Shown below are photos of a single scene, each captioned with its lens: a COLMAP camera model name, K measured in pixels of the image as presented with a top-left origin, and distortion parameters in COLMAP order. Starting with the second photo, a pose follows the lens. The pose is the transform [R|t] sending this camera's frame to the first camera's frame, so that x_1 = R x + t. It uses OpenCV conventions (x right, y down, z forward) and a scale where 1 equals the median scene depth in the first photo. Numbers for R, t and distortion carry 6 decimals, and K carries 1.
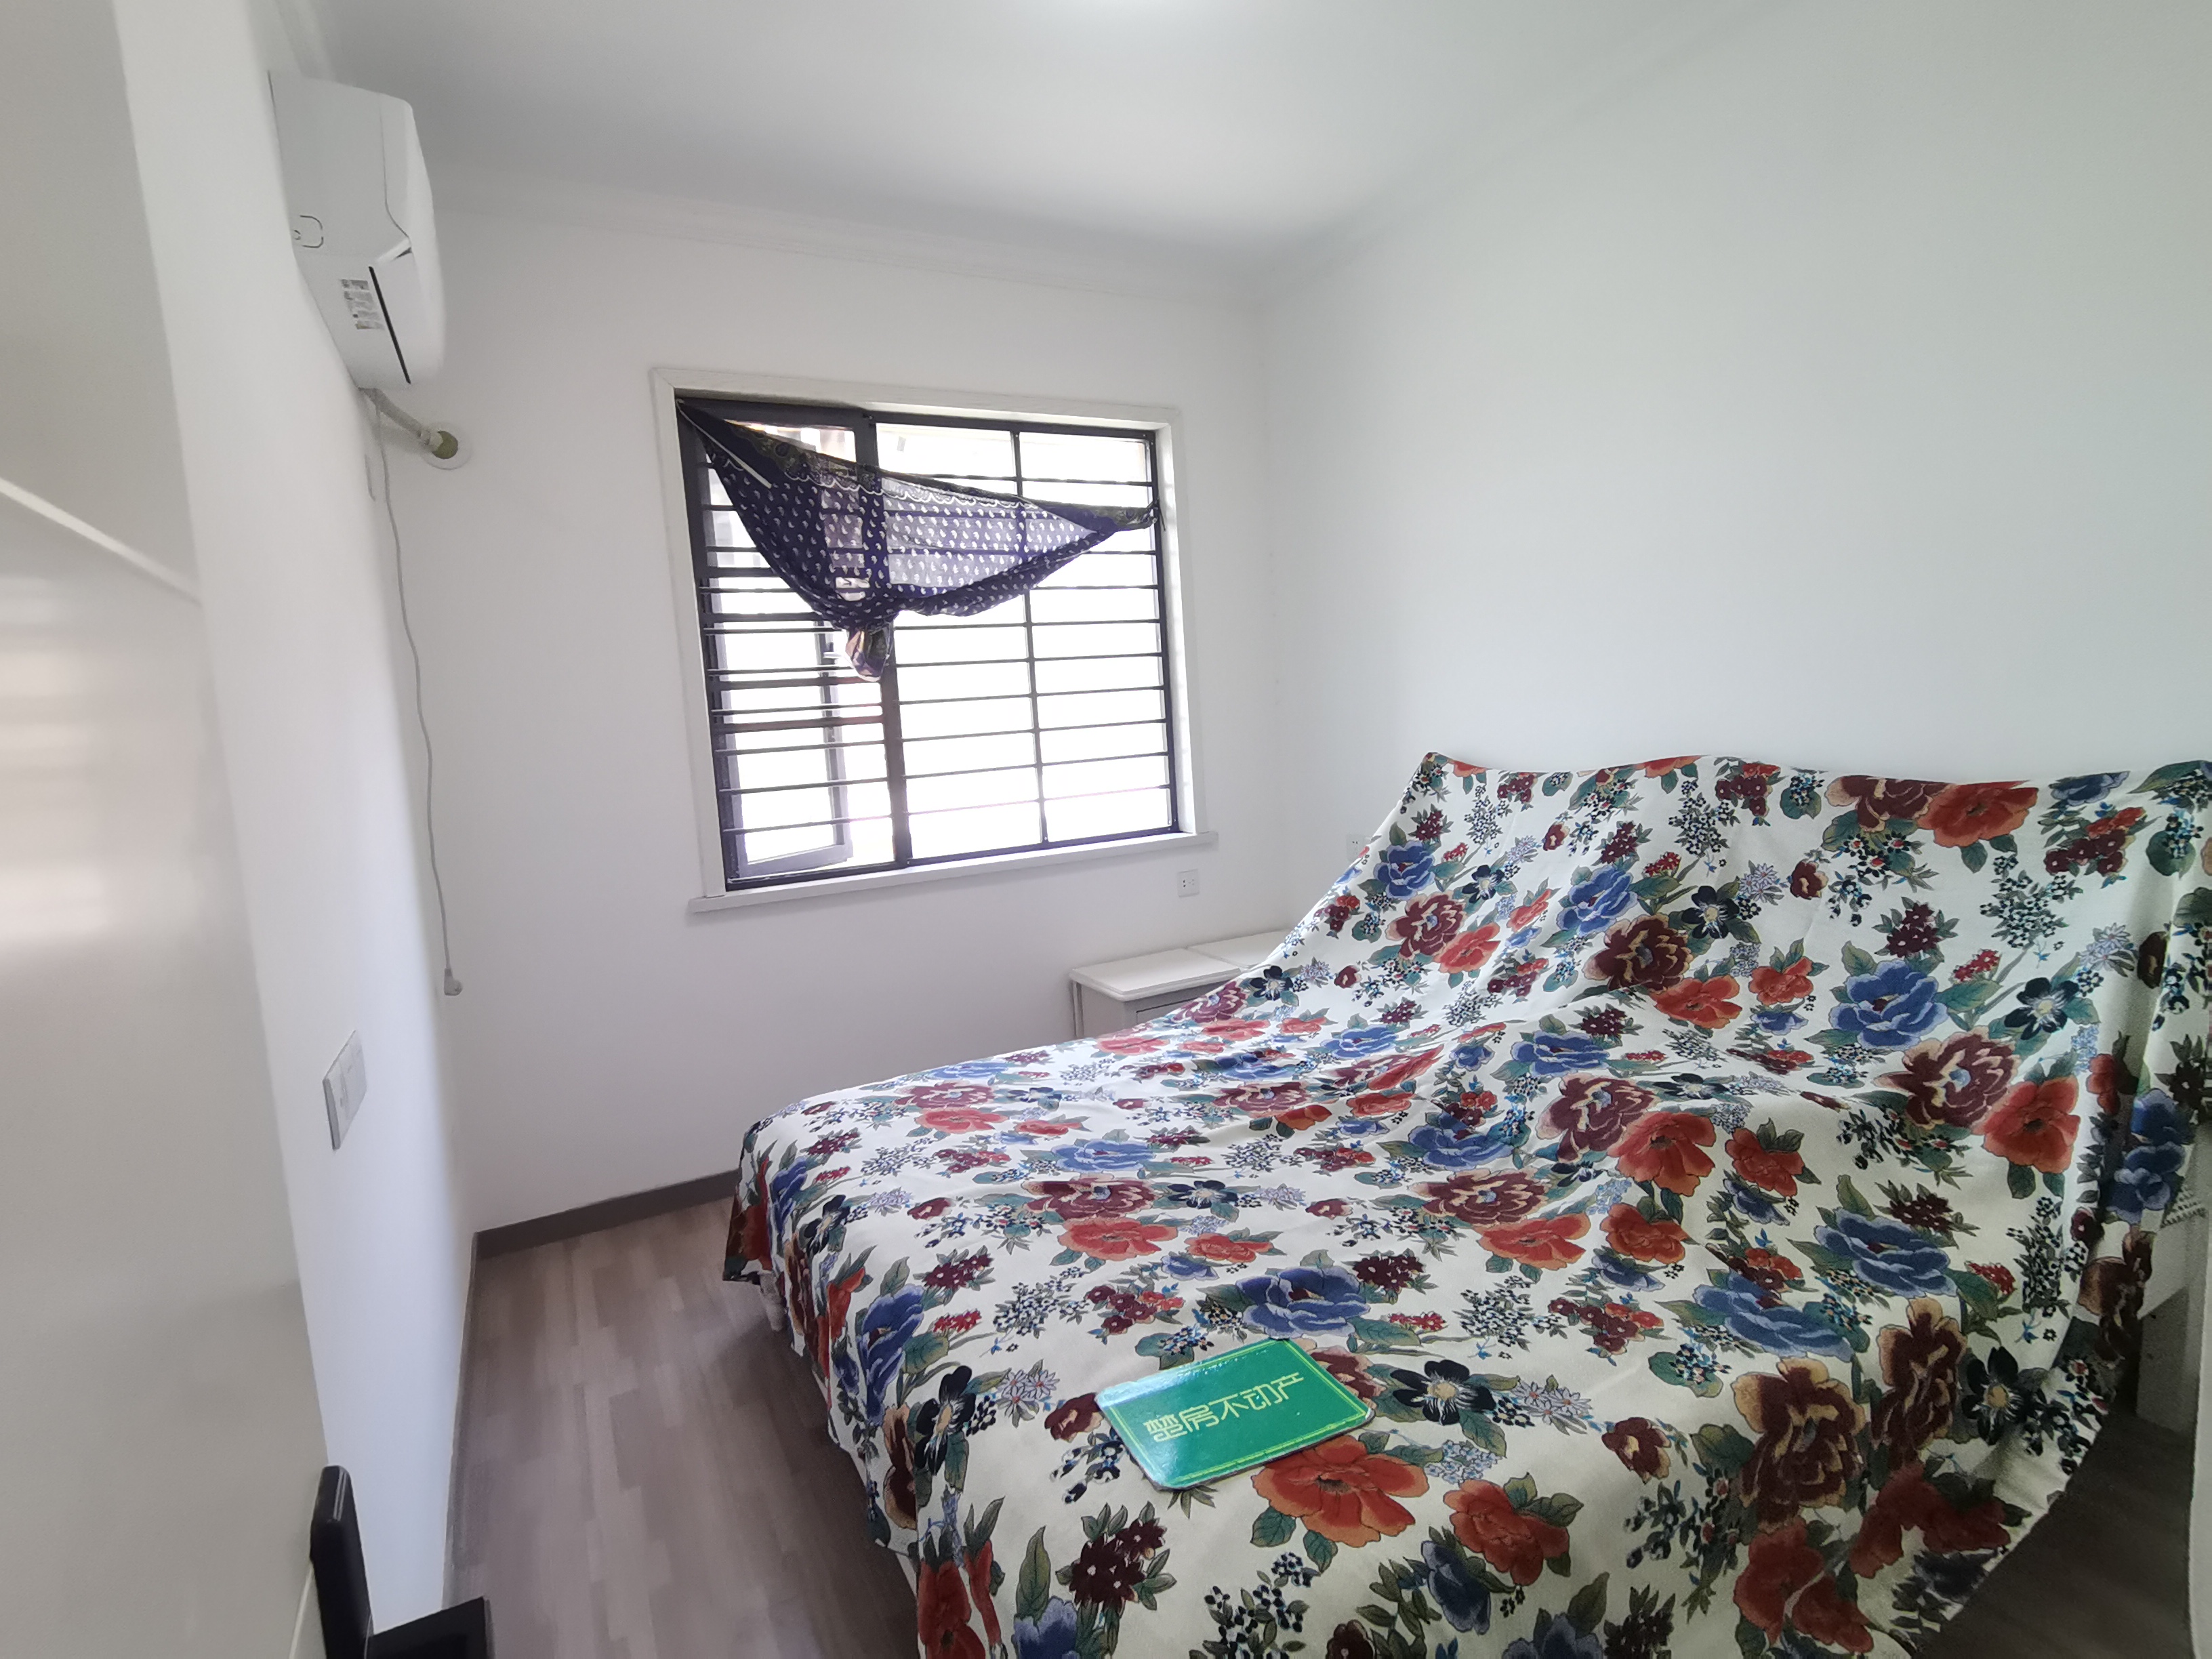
lens RADIAL K [[1099.3, 0, 1111.3], [0, 1099.3, 819.4], [0, 0, 1]] dist [0.029411, -0.019925]
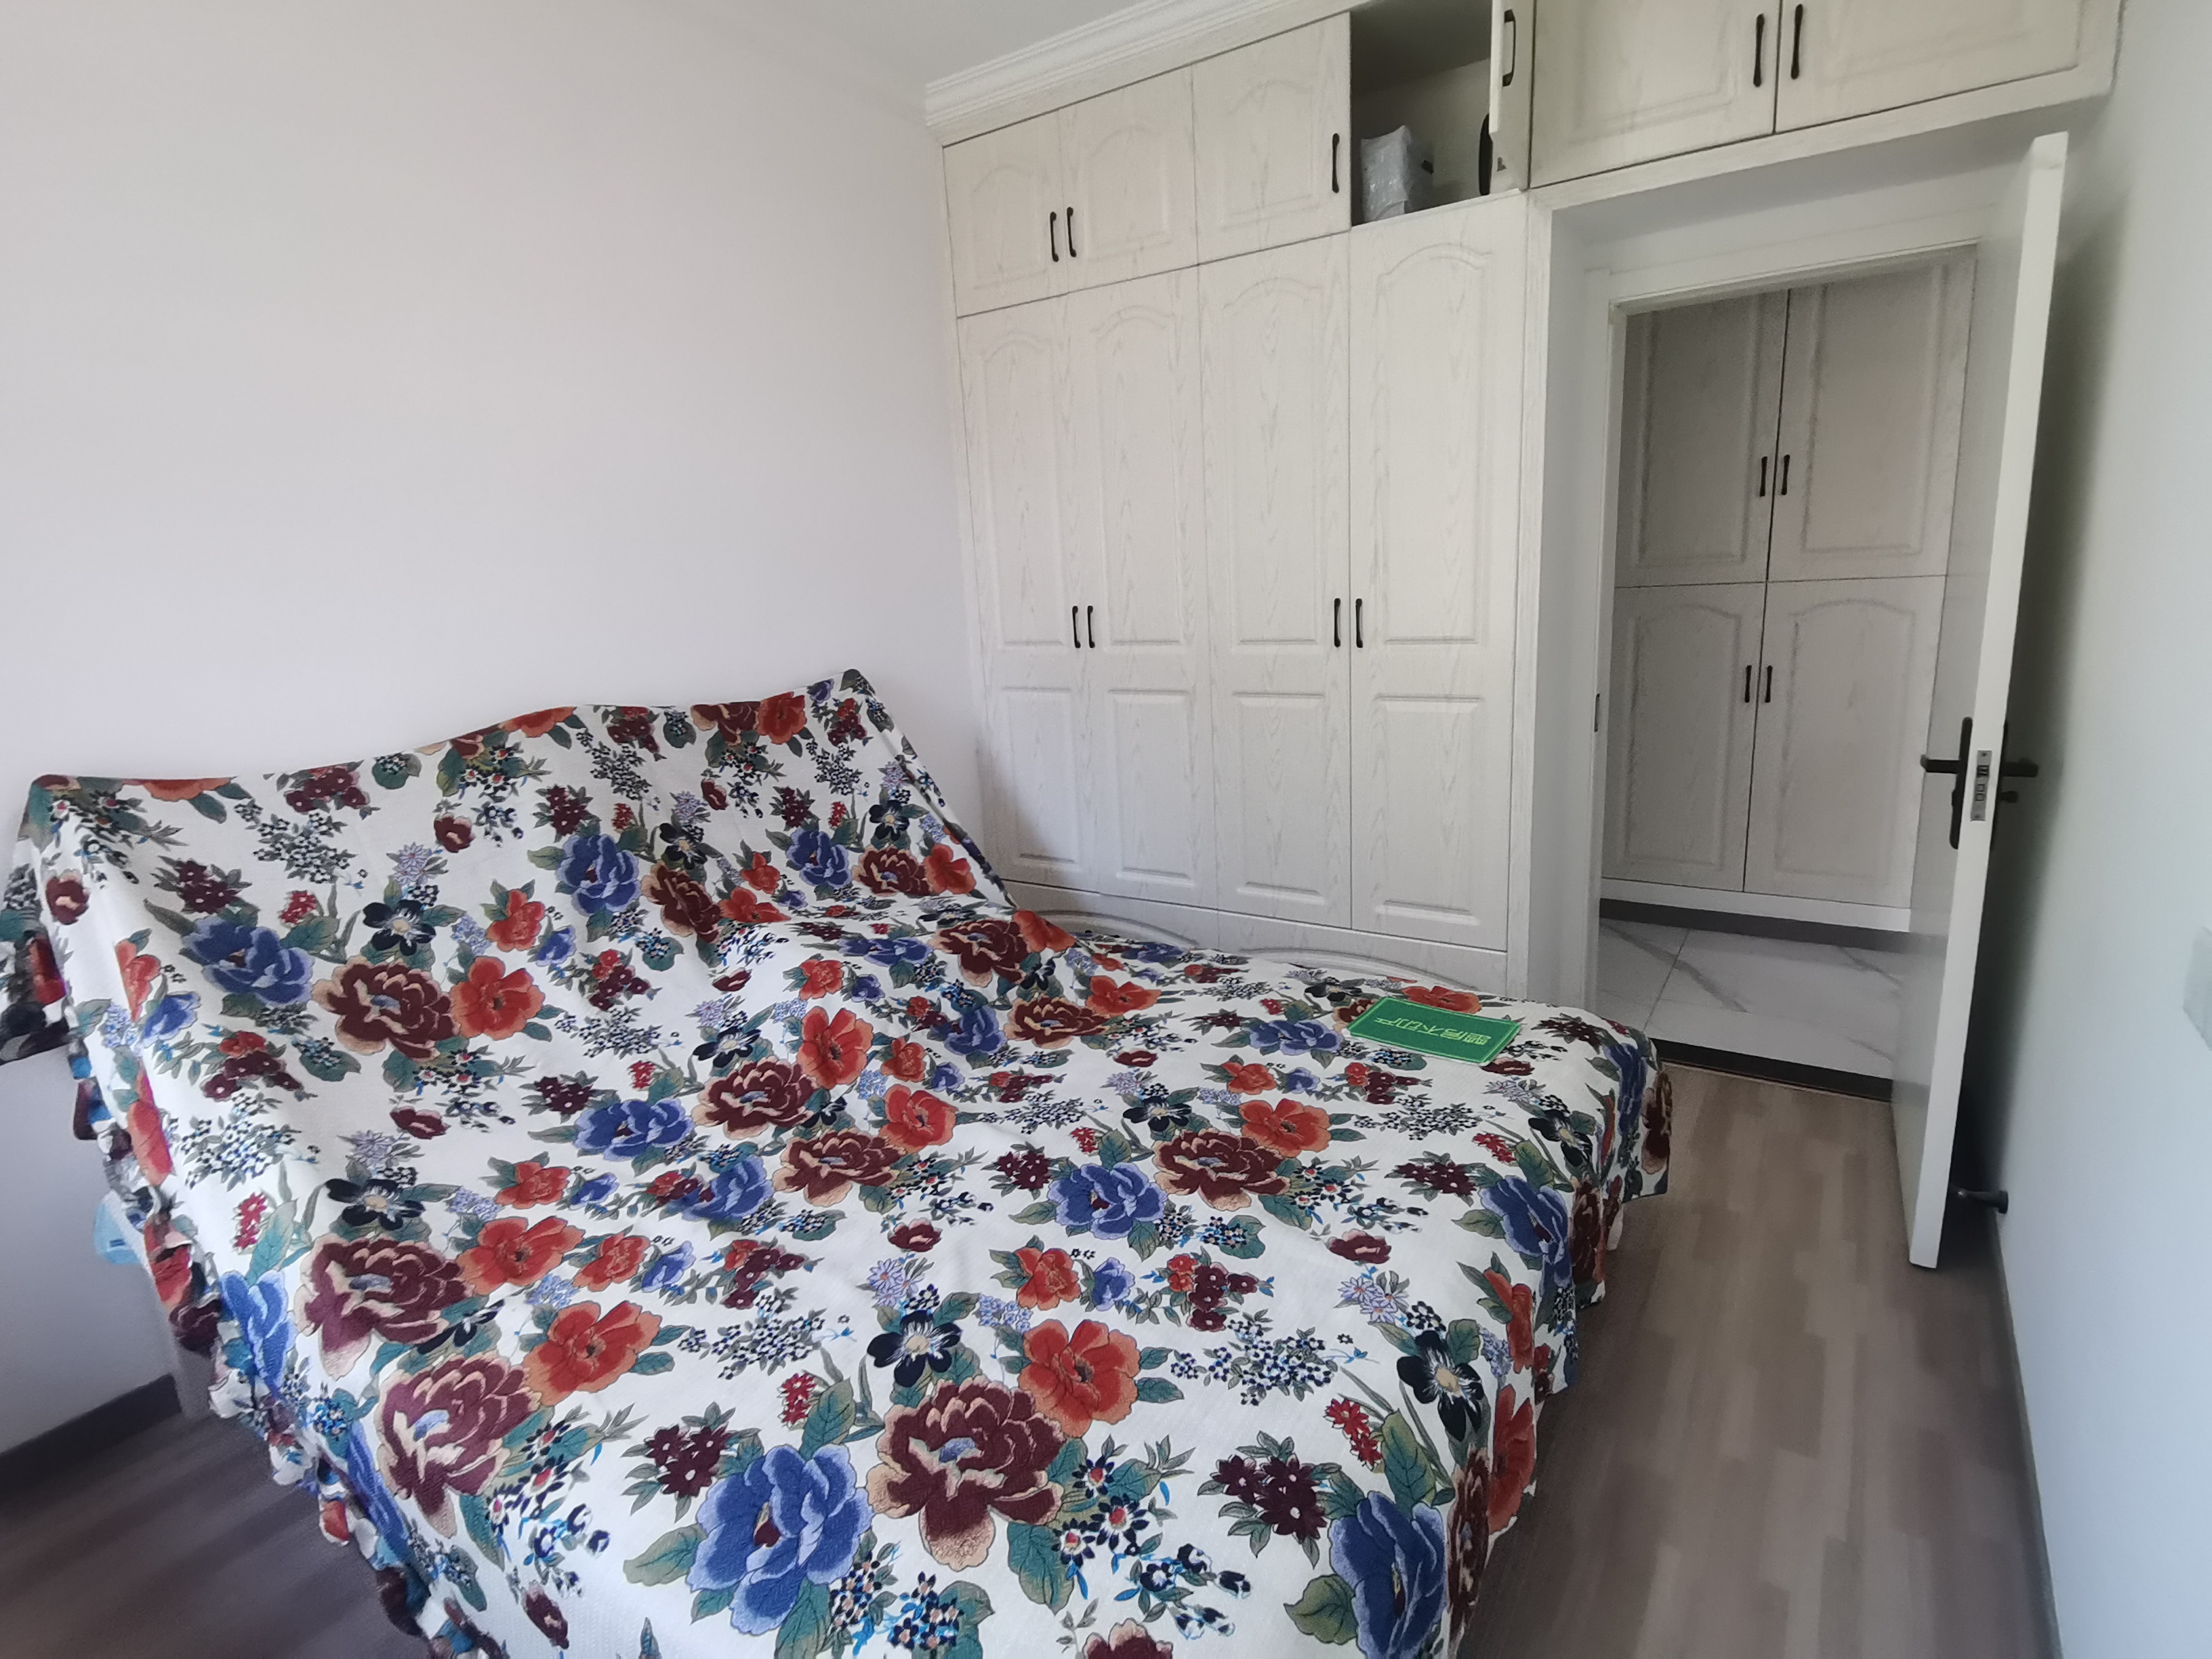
lens RADIAL K [[1102.7, 0, 1095.1], [0, 1102.7, 805.8], [0, 0, 1]] dist [0.033127, -0.024419]
pose [[-0.465053, -0.097102, 0.879942, -0.640725], [0.171085, 0.965371, 0.196949, -0.104409], [-0.868594, 0.242137, -0.432335, 1.264239]]
